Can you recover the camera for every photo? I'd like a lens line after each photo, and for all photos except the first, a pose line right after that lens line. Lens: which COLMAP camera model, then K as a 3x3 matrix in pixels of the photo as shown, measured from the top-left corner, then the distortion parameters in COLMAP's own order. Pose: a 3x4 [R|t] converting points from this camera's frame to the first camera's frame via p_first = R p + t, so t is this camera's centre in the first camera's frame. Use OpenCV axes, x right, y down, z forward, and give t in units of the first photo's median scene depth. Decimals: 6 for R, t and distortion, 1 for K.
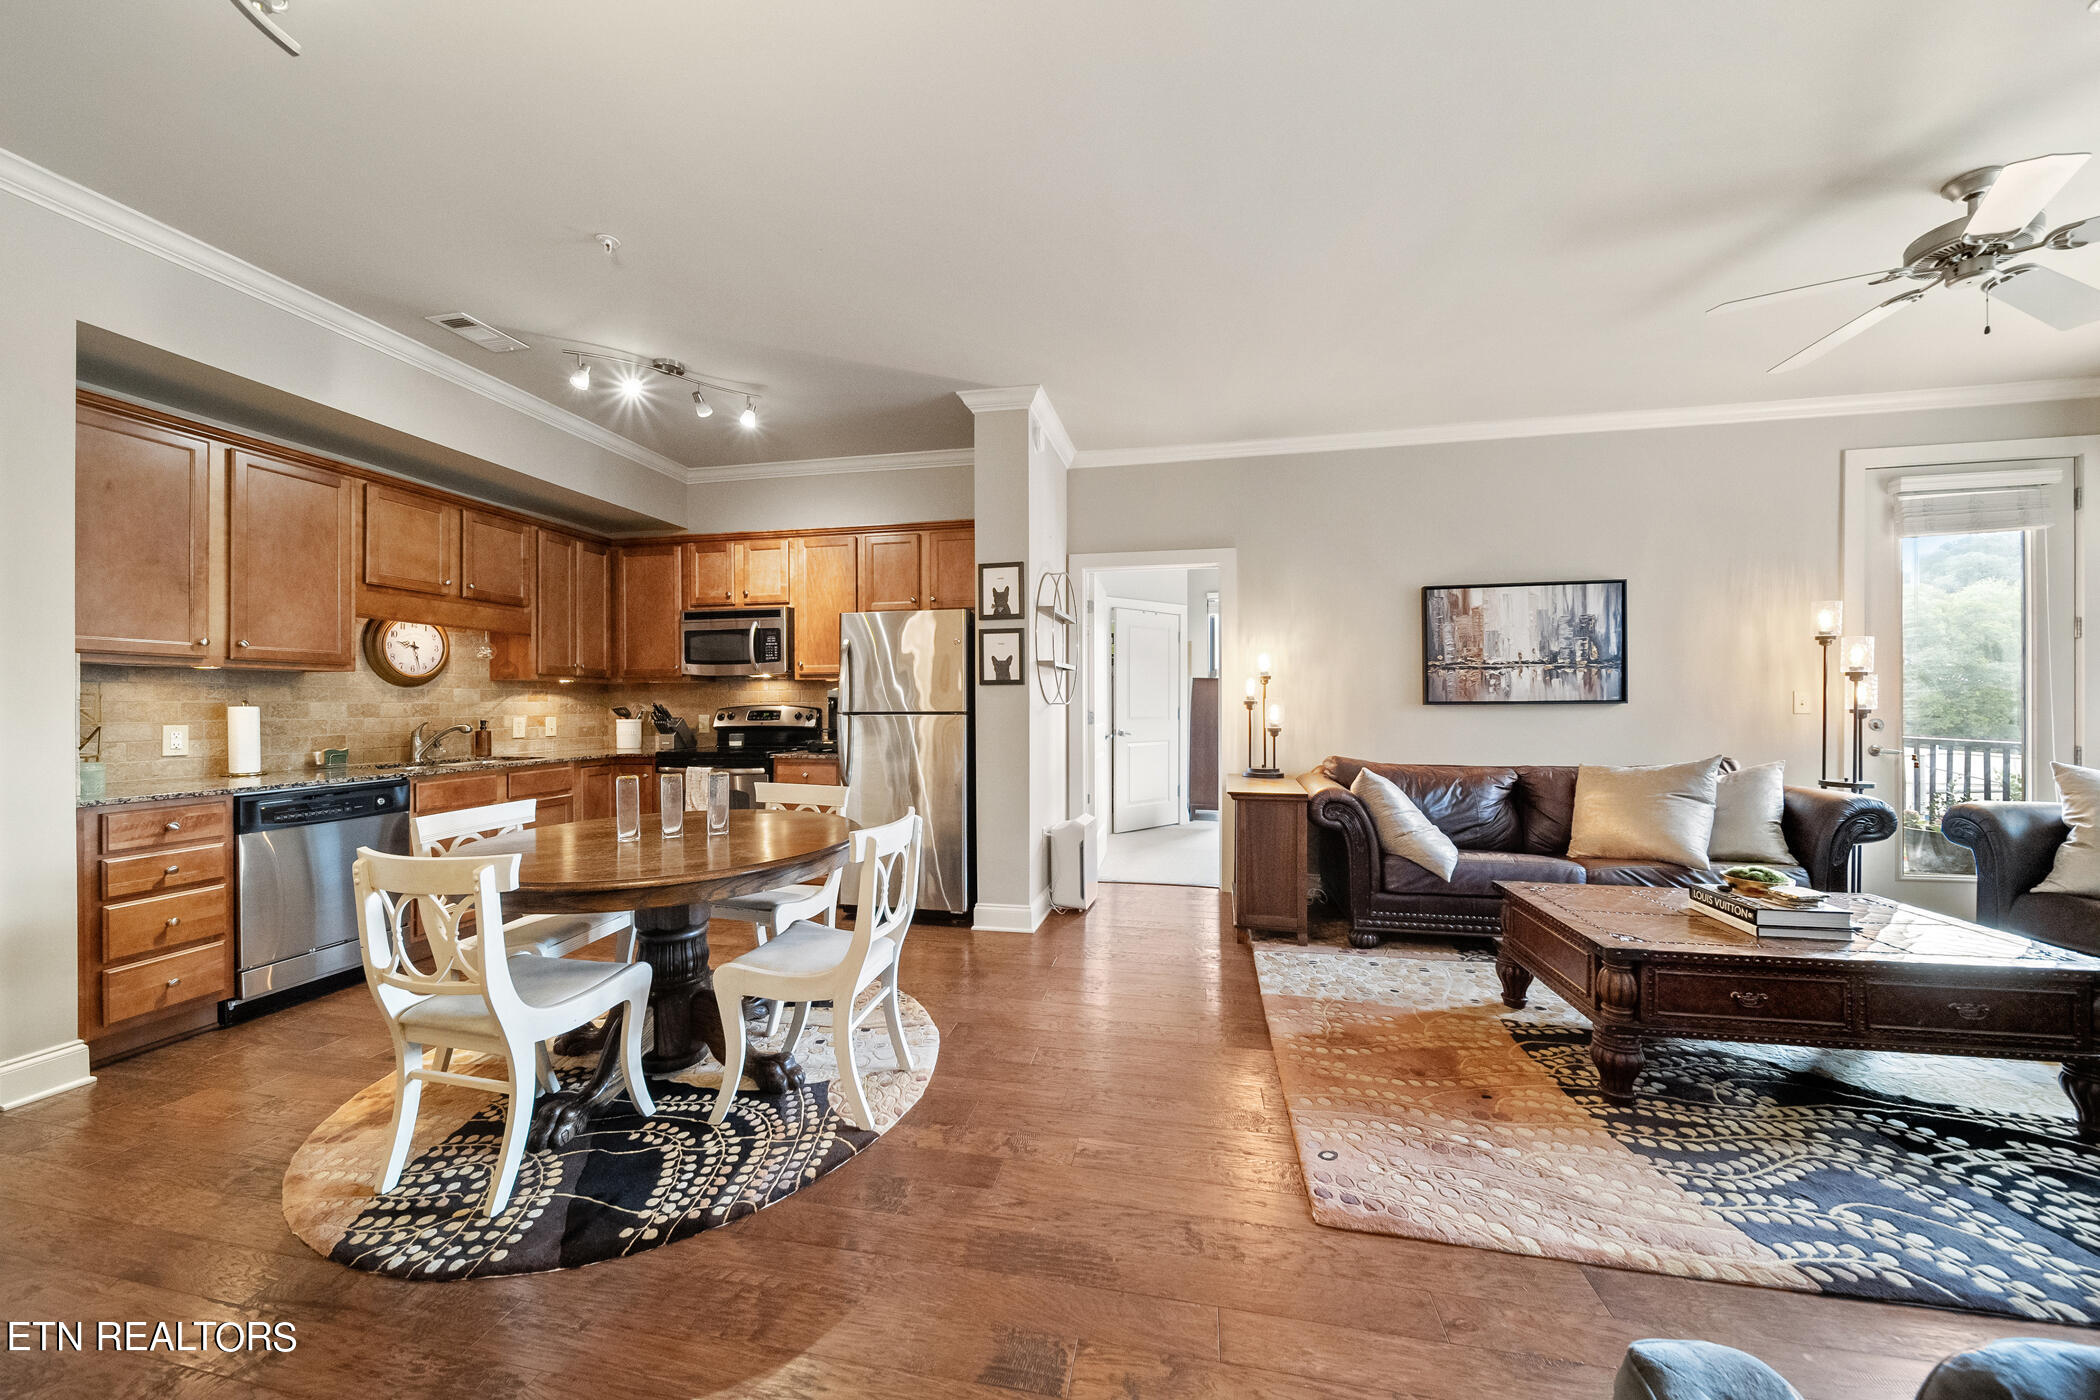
lens RADIAL K [[719.8, 0, 1040.8], [0, 719.8, 697.2], [0, 0, 1]] dist [0.002117, -0.000041]
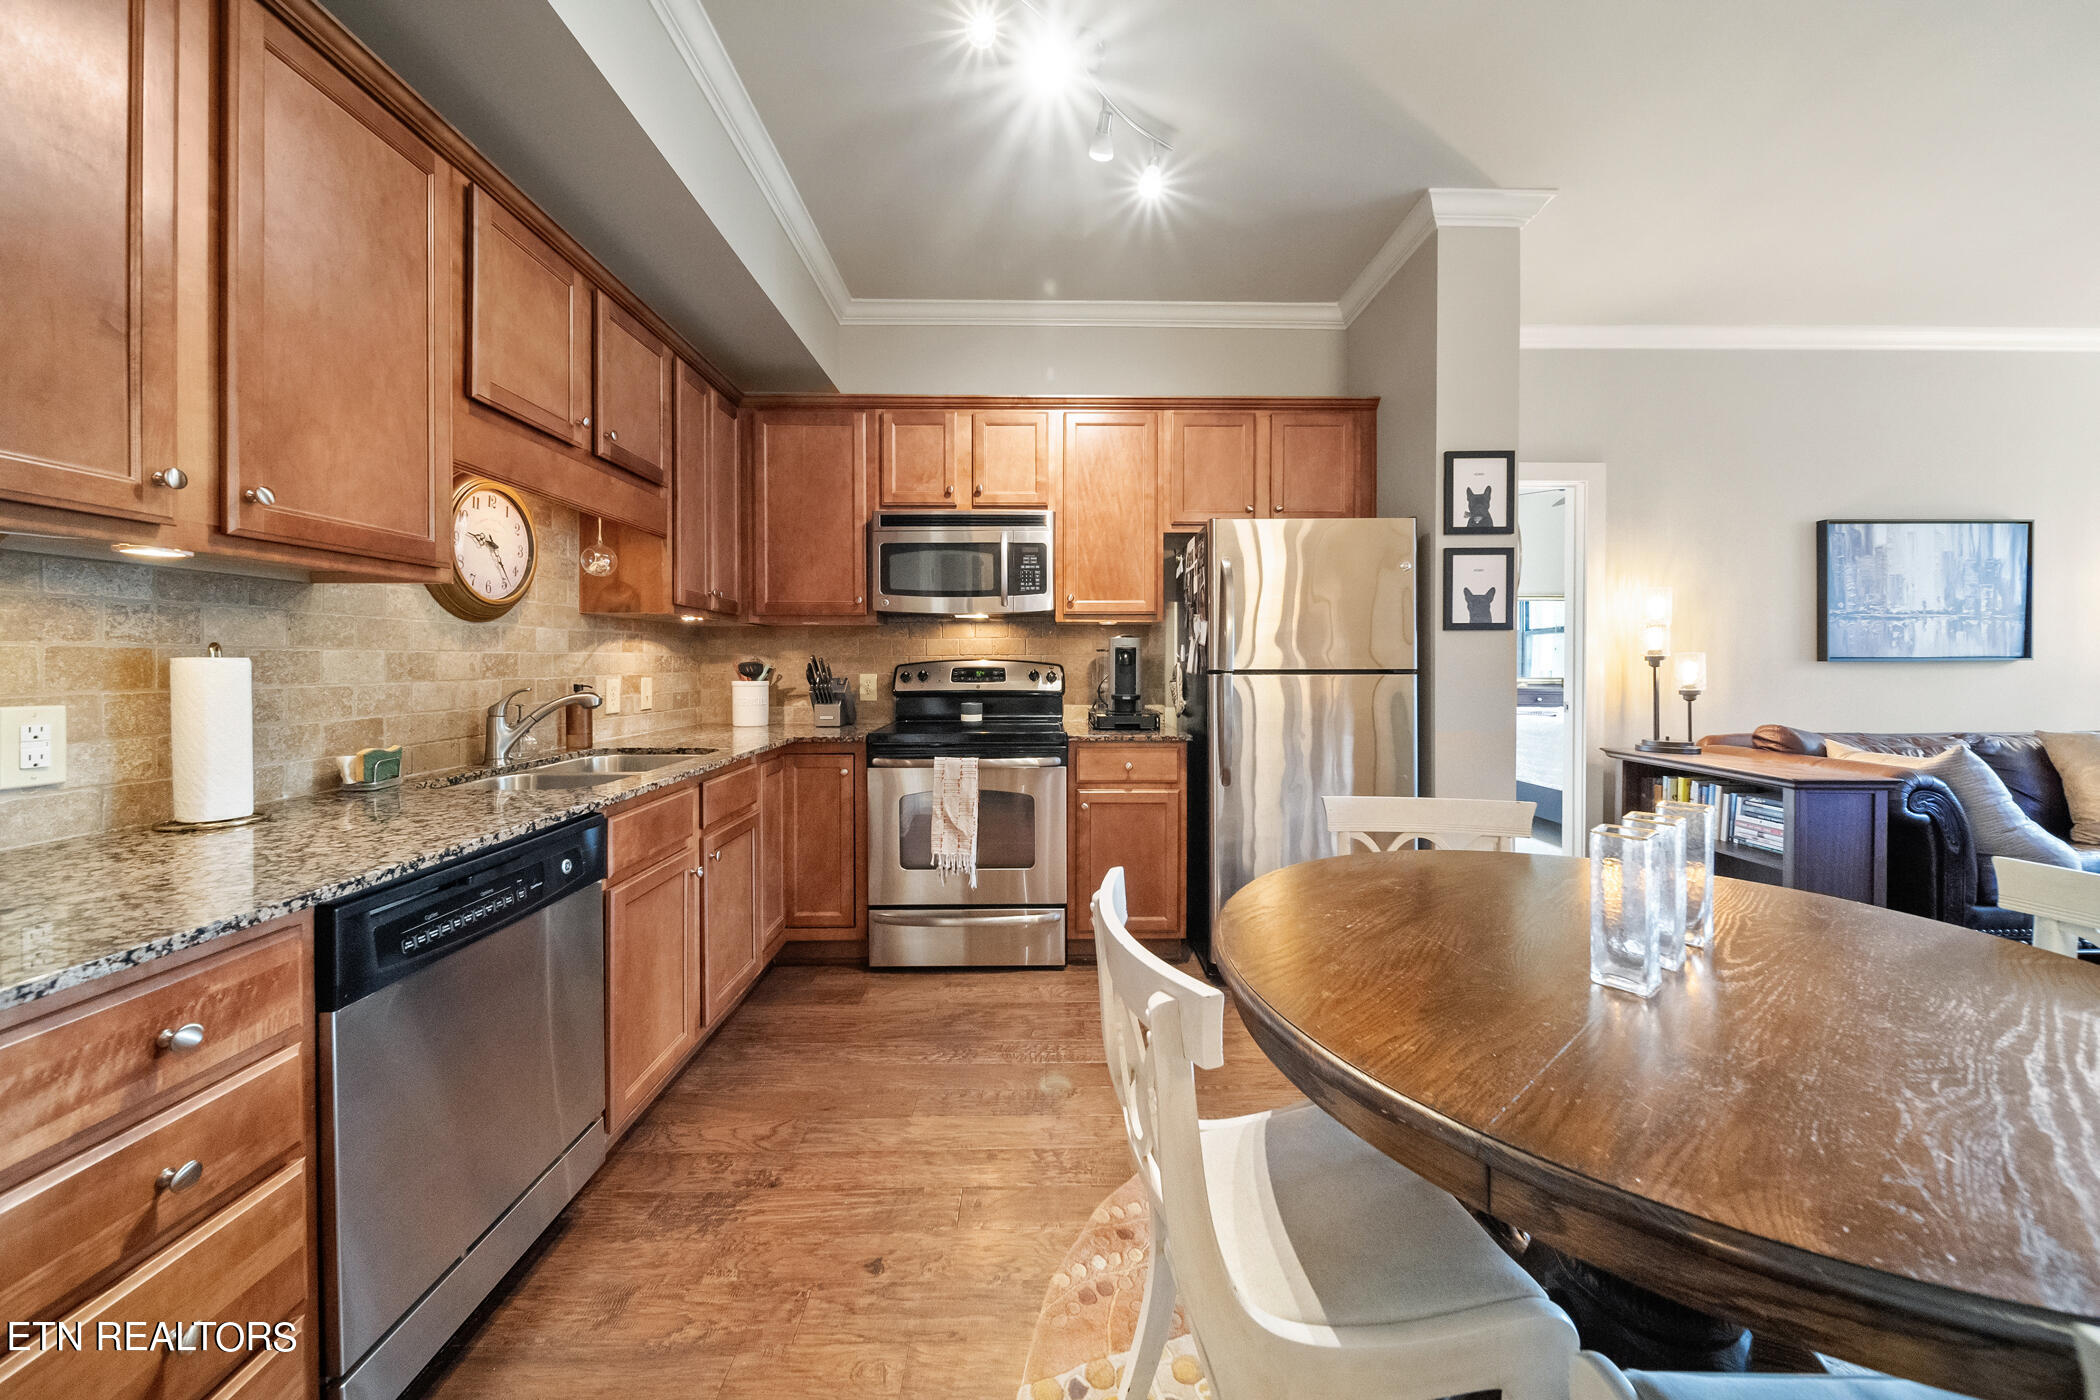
lens RADIAL K [[733.9, 0, 1050.2], [0, 733.9, 656.2], [0, 0, 1]] dist [-0.000431, -0.000099]
pose [[0.977375, 0.004088, 0.211476, -0.546019], [-0.004853, 0.999983, 0.003096, 0.006591], [-0.211459, -0.004052, 0.977378, 0.369173]]
